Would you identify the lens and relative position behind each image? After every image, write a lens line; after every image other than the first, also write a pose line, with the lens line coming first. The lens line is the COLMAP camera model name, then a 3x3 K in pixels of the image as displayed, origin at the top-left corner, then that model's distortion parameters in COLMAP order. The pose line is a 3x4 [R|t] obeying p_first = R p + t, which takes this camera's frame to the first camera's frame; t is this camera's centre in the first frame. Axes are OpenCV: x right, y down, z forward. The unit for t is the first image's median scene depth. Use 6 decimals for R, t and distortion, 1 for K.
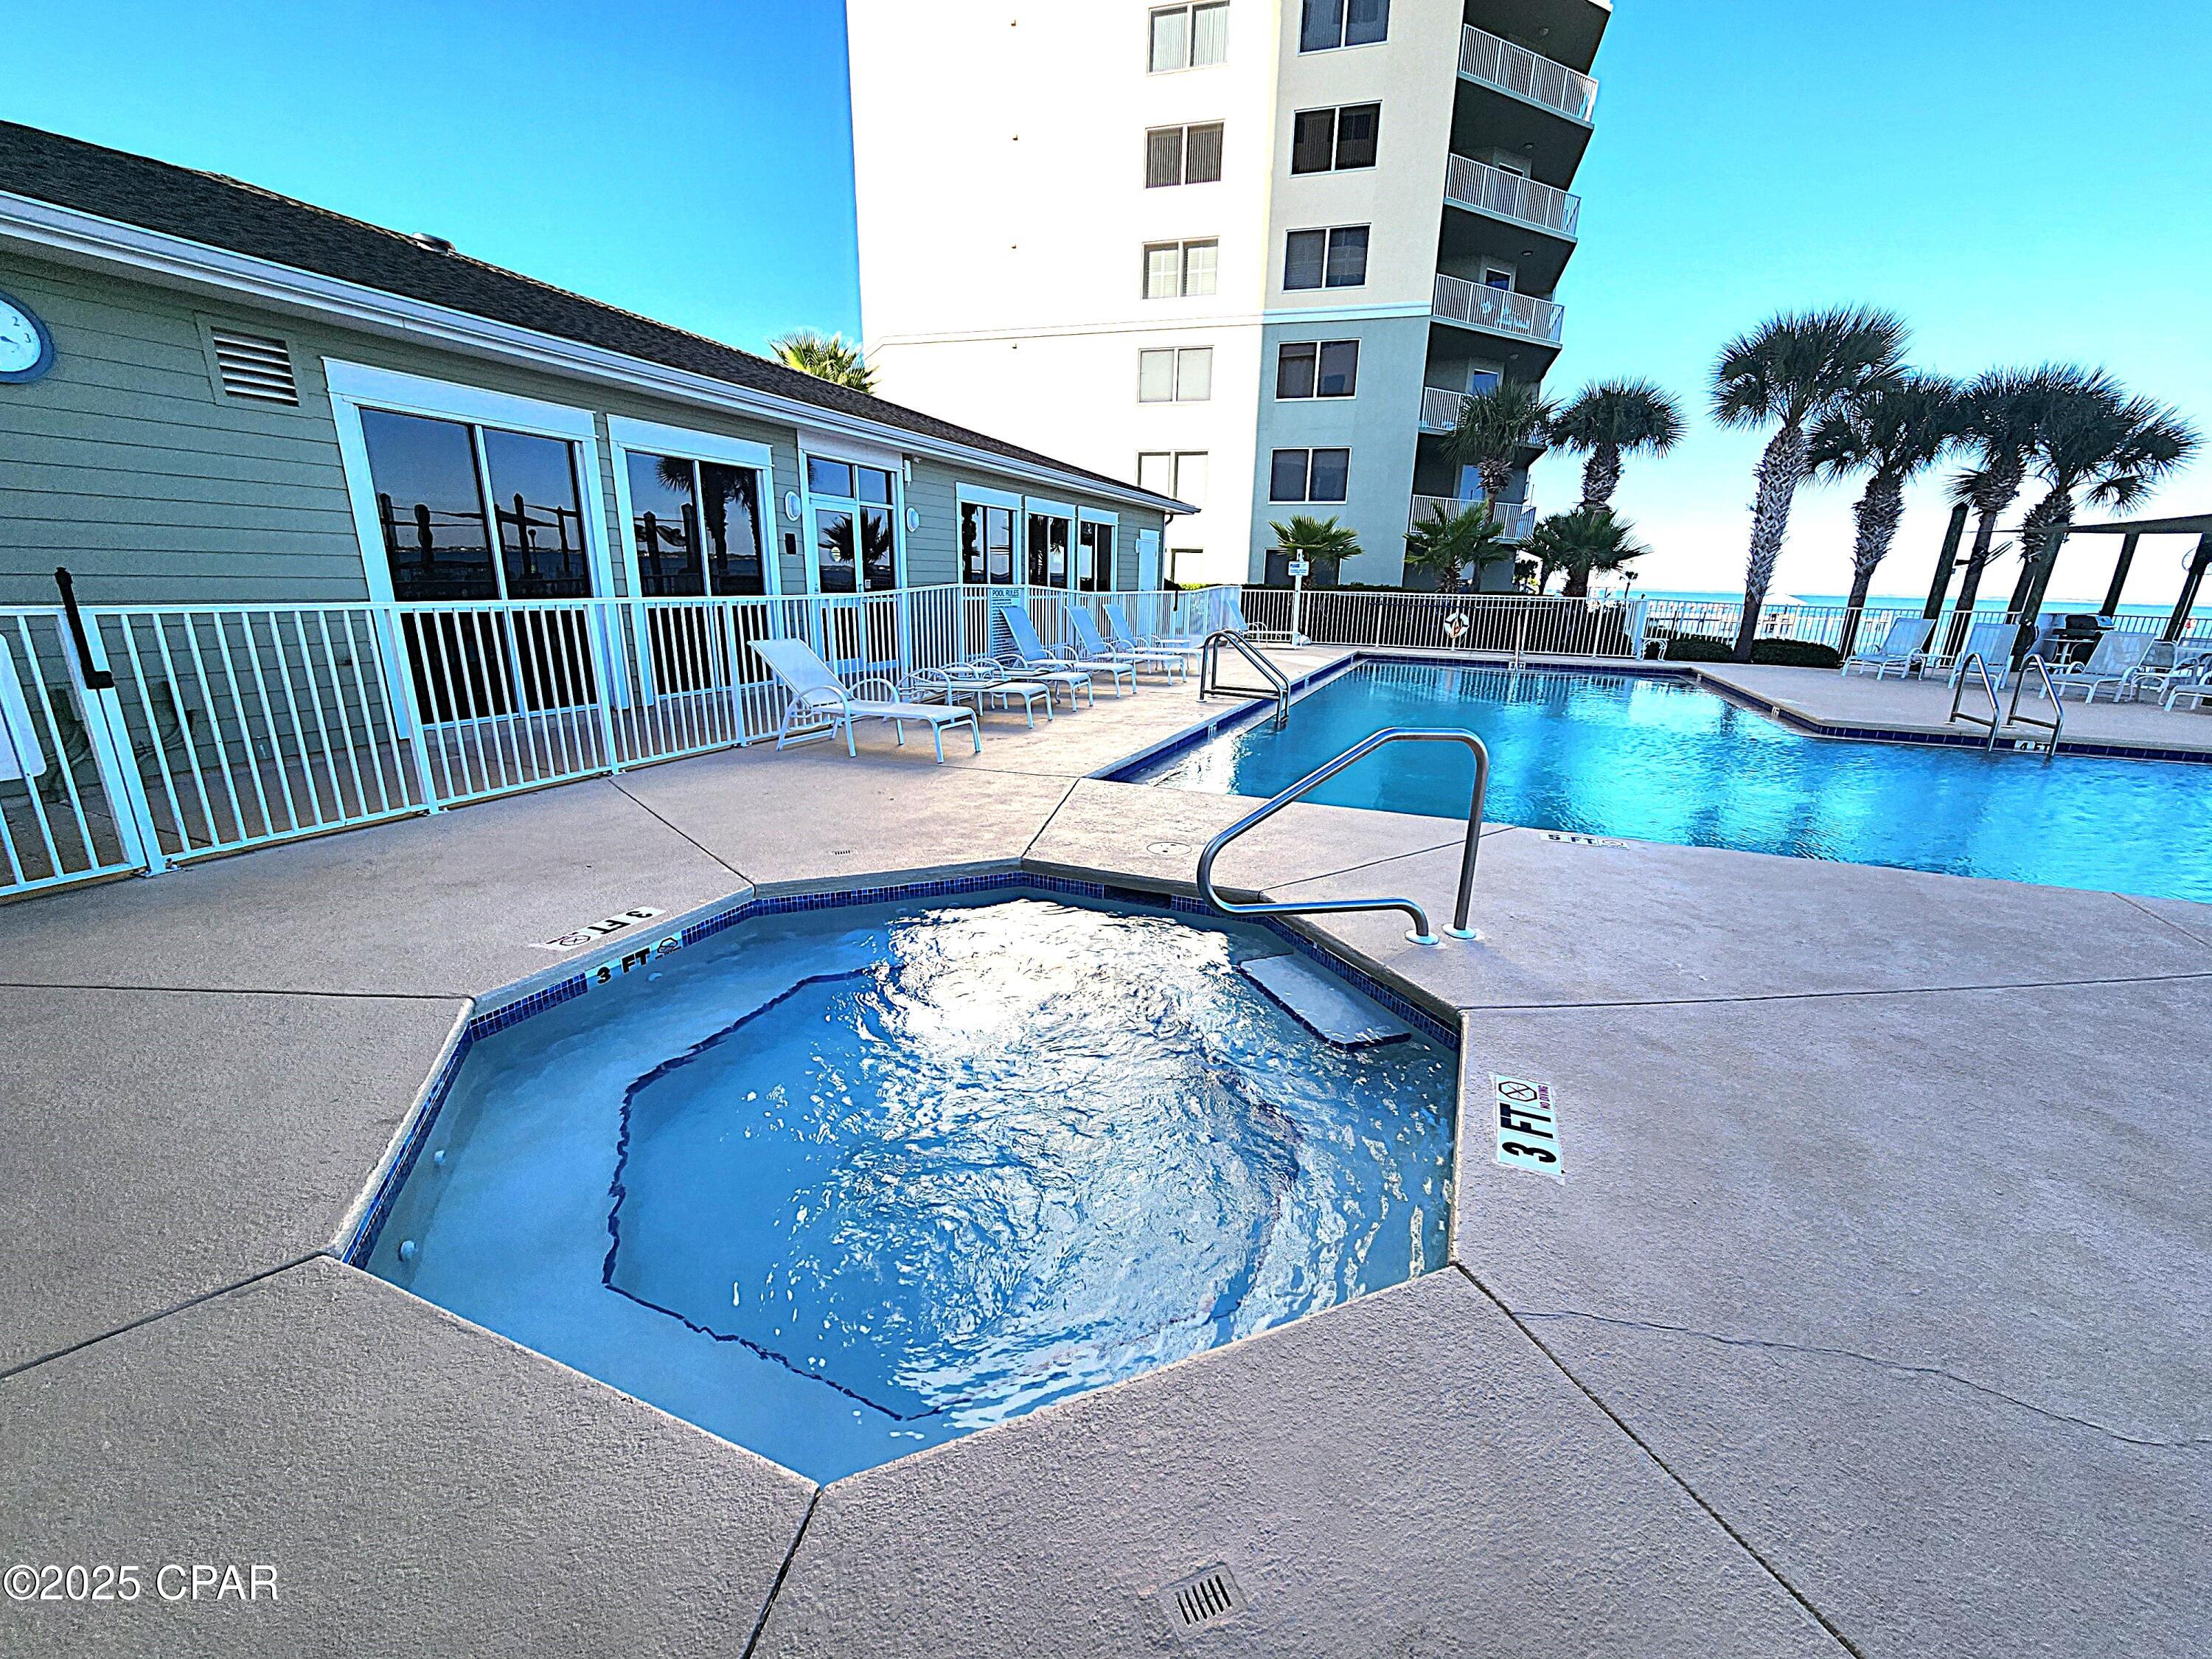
lens RADIAL K [[914.5, 0, 1115.9], [0, 914.5, 834.9], [0, 0, 1]] dist [0.001268, 0.000242]
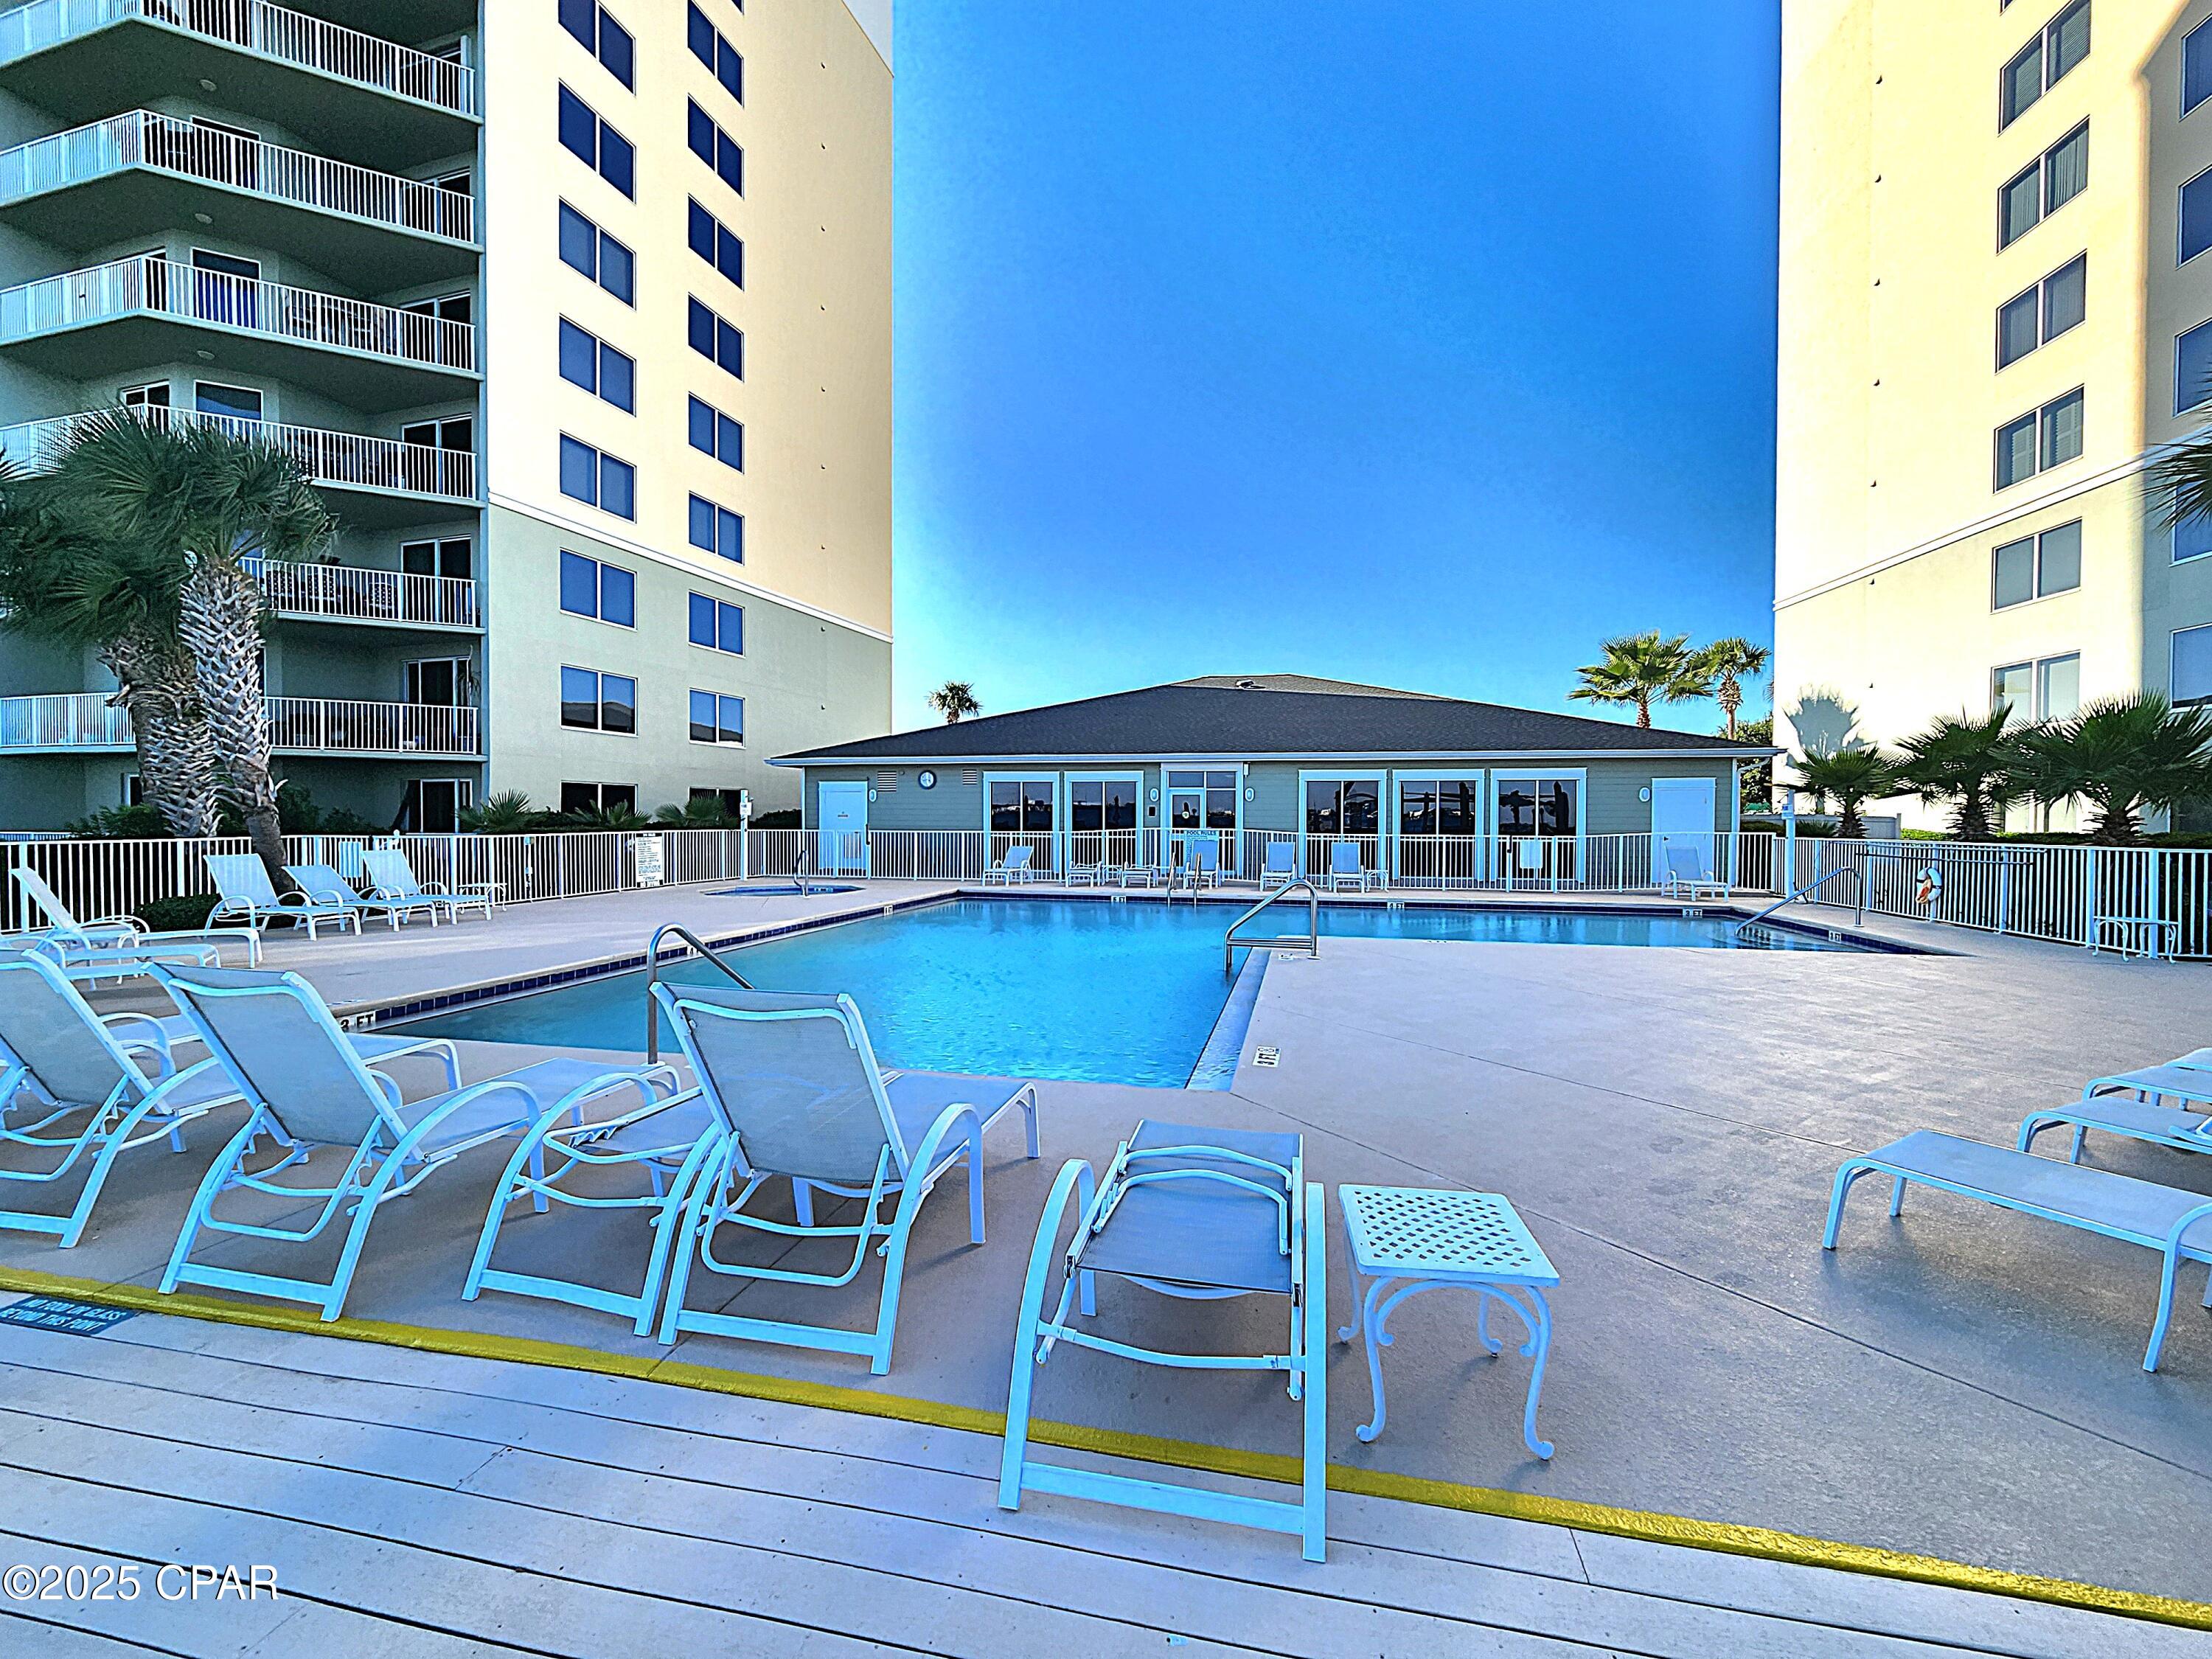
lens RADIAL K [[914.5, 0, 1115.9], [0, 914.5, 834.9], [0, 0, 1]] dist [0.001268, 0.000242]
pose [[0.089233, 0.015604, -0.995889, 1.000007], [-0.274170, 0.961634, -0.009498, -0.099784], [0.957532, 0.273891, 0.090088, 0.352698]]
